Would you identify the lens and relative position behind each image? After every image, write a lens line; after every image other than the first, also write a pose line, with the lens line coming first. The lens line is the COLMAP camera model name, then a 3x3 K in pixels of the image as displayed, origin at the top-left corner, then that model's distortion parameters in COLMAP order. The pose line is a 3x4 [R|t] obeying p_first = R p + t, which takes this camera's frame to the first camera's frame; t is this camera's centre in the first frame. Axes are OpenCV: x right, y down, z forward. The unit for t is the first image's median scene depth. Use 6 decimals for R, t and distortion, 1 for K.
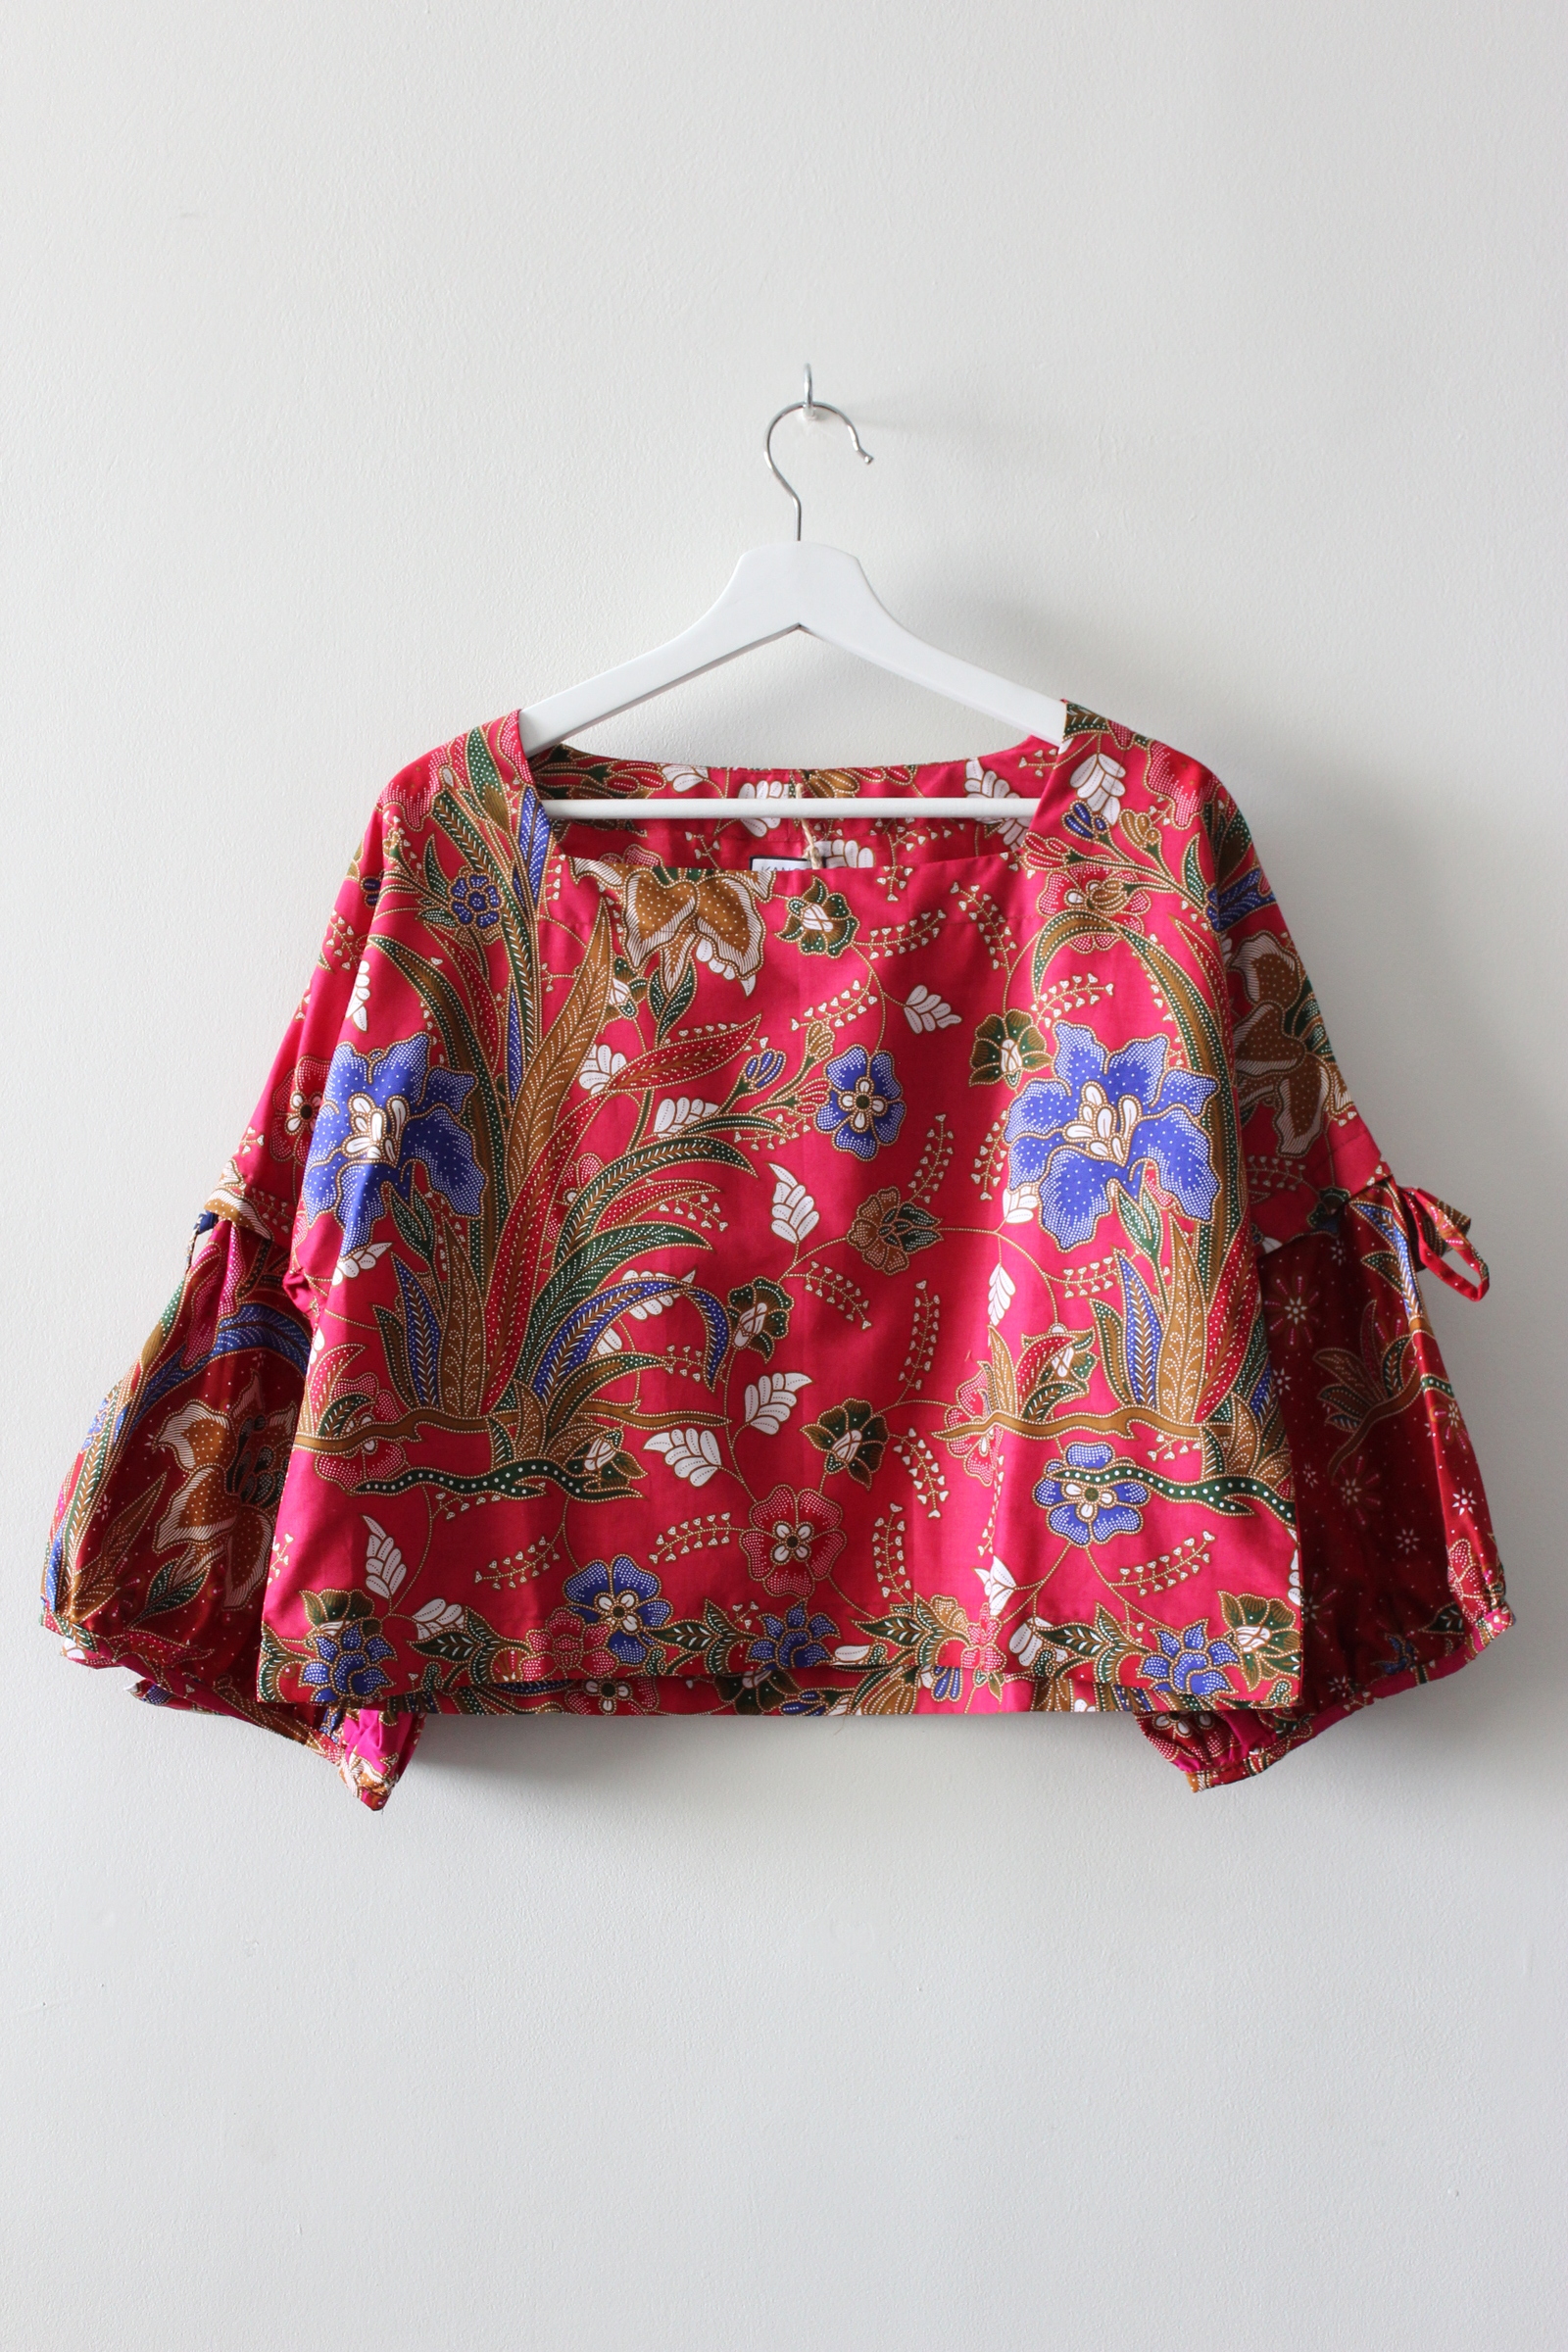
lens RADIAL K [[2779.1, 0, 791.7], [0, 2779.1, 1169.5], [0, 0, 1]] dist [-0.052728, 0.000000]
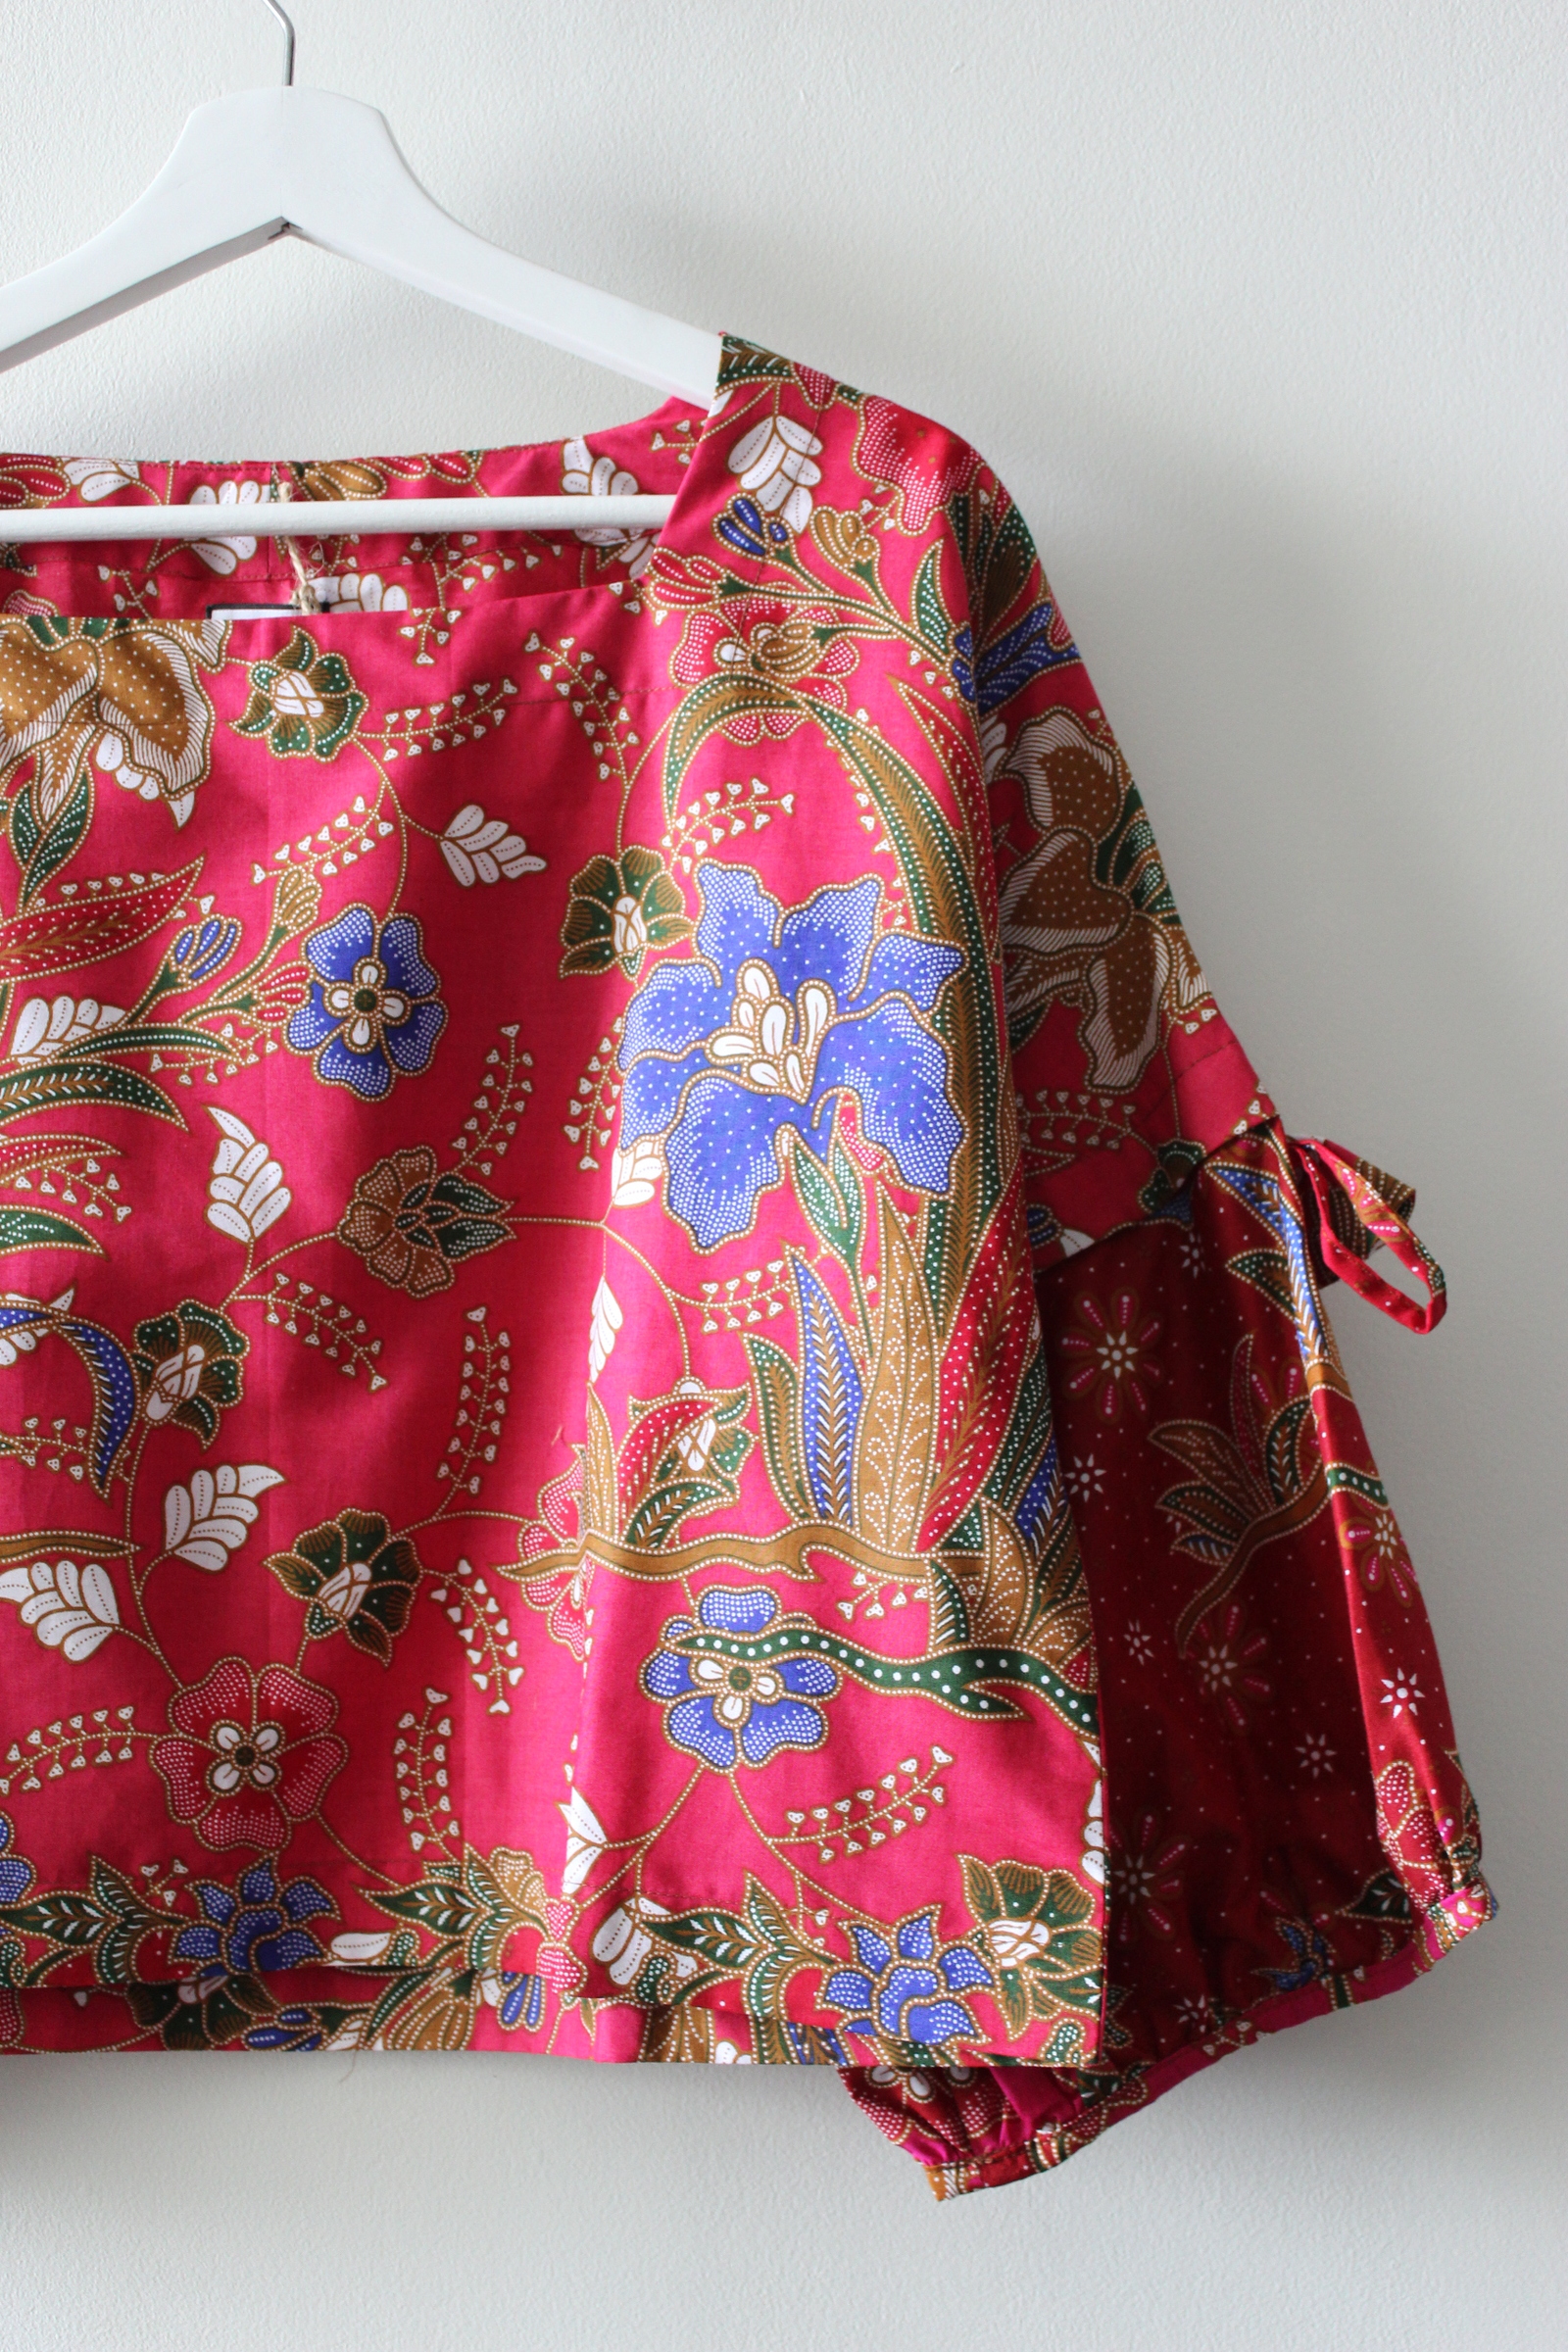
lens RADIAL K [[2779.1, 0, 782.9], [0, 2779.1, 1196.1], [0, 0, 1]] dist [-0.052728, 0.000000]
pose [[0.999356, -0.007232, -0.035134, 0.133829], [0.006085, 0.999449, -0.032620, 0.036525], [0.035351, 0.032385, 0.998850, 0.422280]]
